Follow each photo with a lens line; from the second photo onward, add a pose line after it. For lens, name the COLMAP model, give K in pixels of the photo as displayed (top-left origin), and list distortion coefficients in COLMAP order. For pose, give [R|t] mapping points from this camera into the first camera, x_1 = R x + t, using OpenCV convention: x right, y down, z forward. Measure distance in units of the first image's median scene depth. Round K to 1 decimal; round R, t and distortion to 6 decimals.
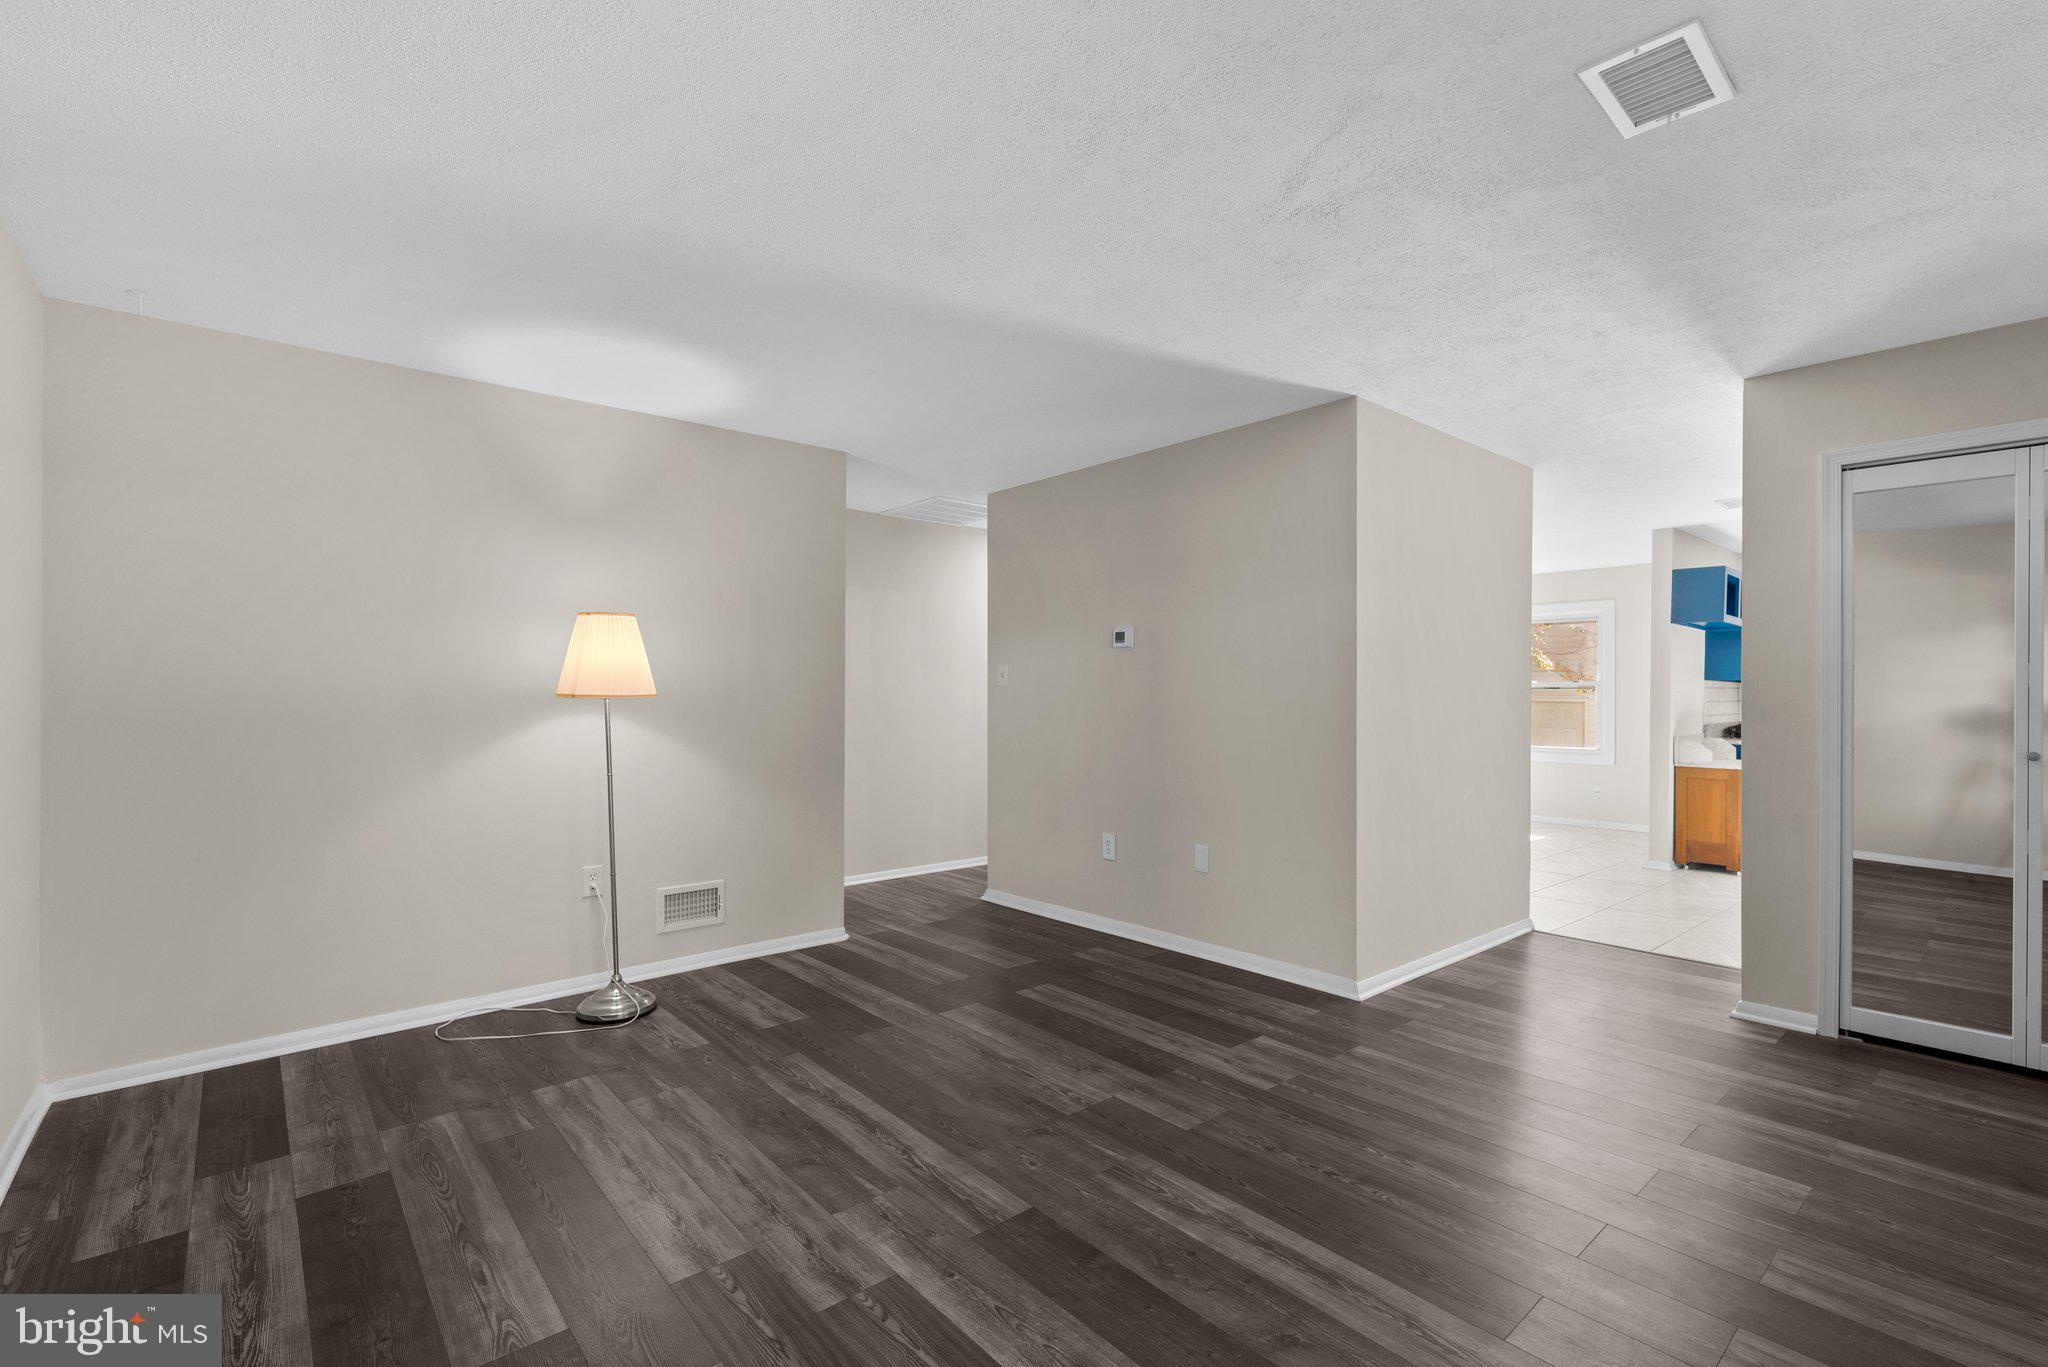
lens RADIAL K [[914.3, 0, 1020.1], [0, 914.3, 677.2], [0, 0, 1]] dist [-0.000087, -0.000497]
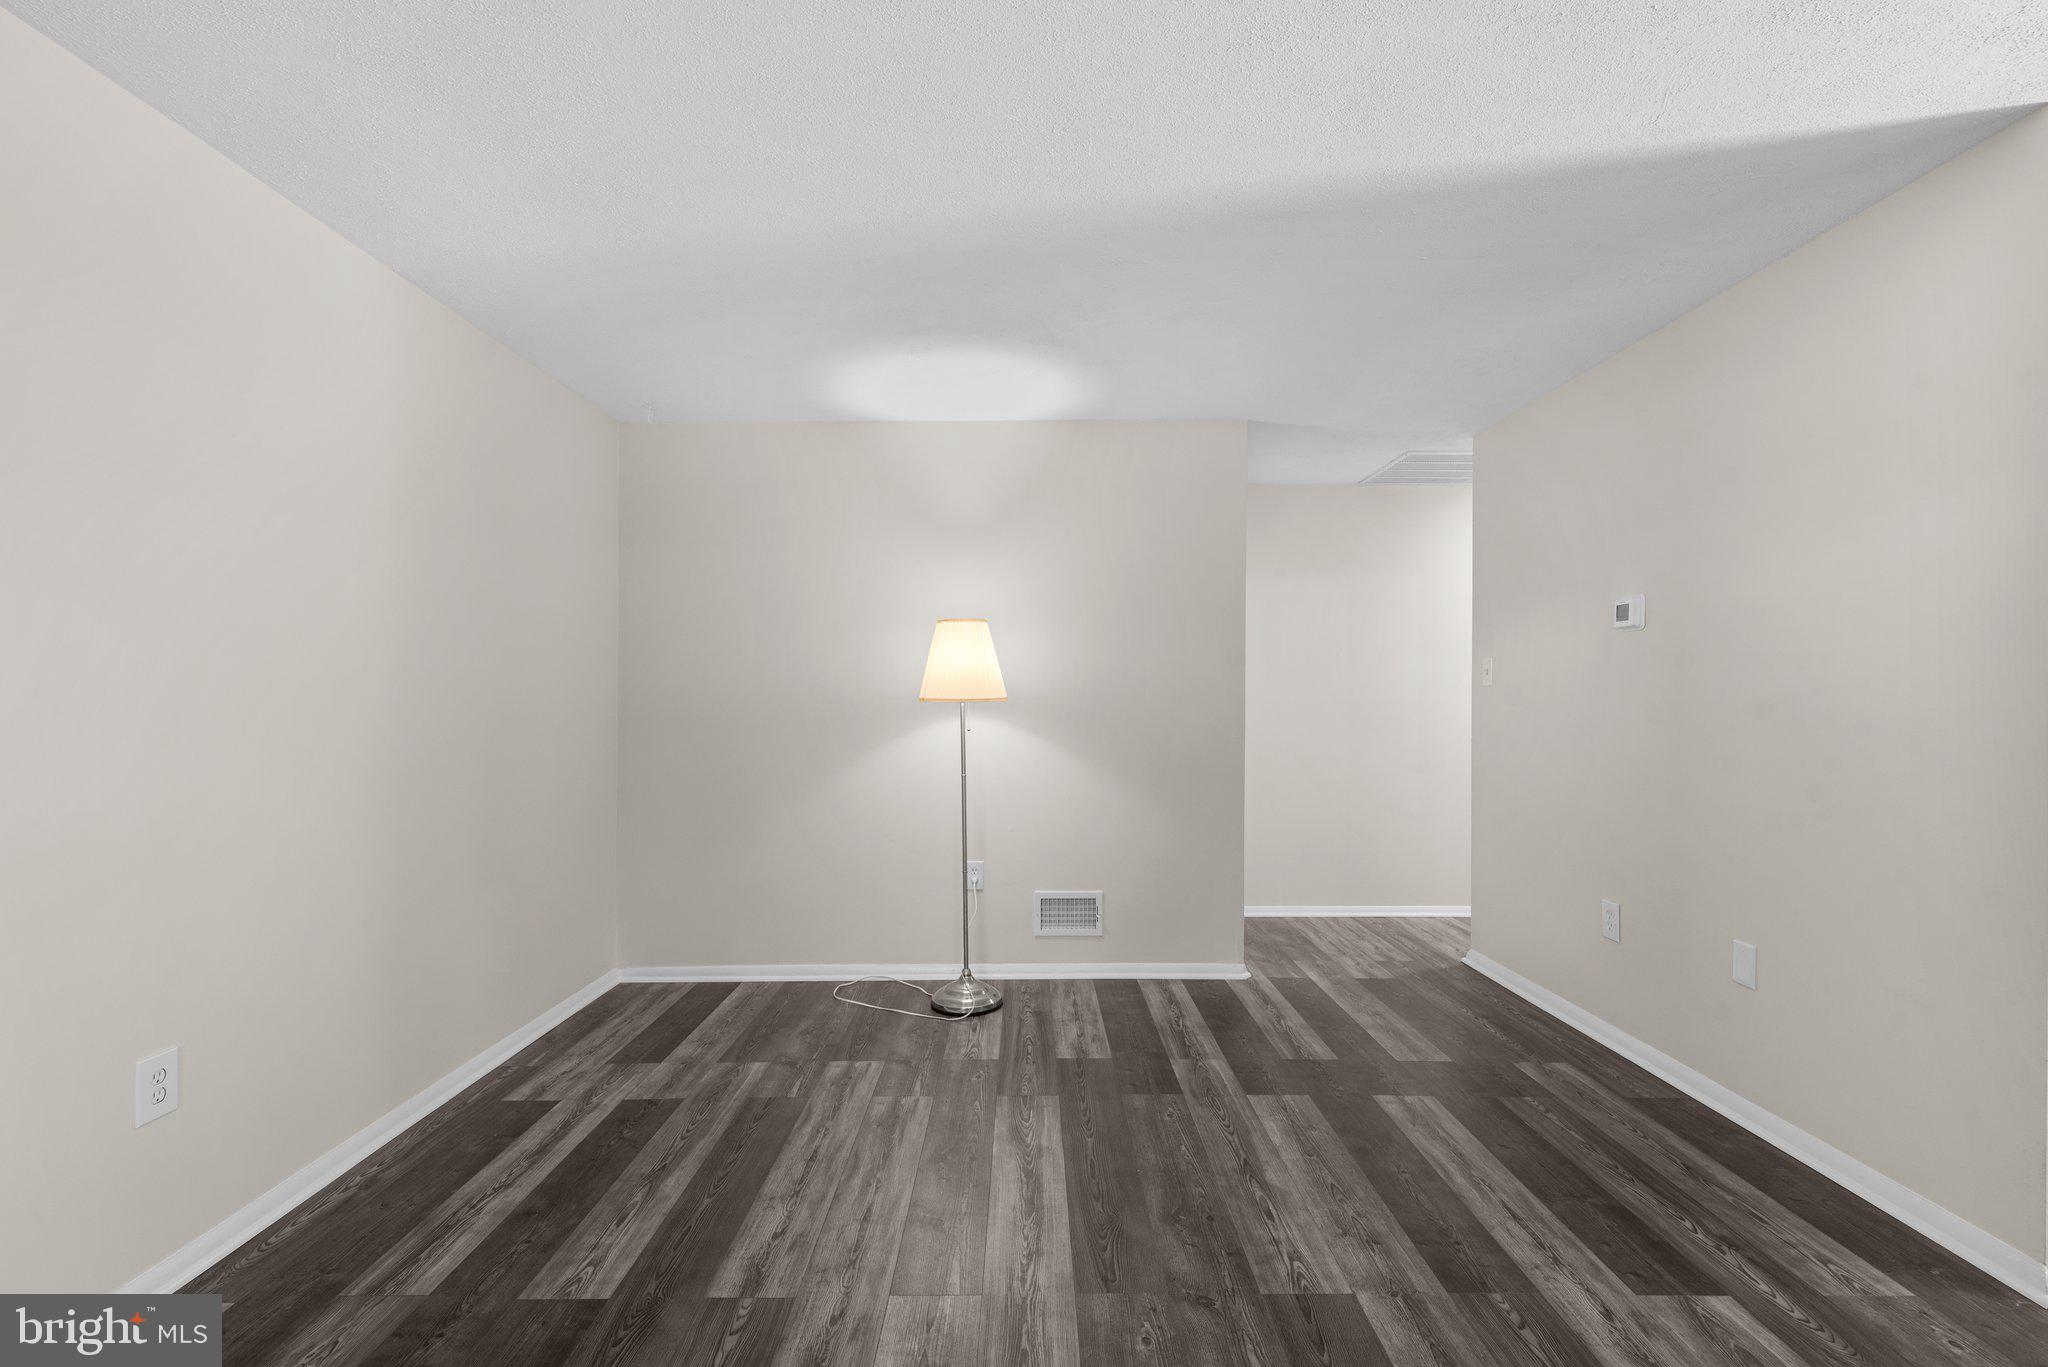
lens RADIAL K [[914.3, 0, 1016.2], [0, 914.3, 692.5], [0, 0, 1]] dist [-0.000087, -0.000497]
pose [[0.754711, -0.004123, -0.656044, 0.310369], [0.014123, 0.999851, 0.009964, 0.003595], [0.655905, -0.016786, 0.754657, 0.289789]]
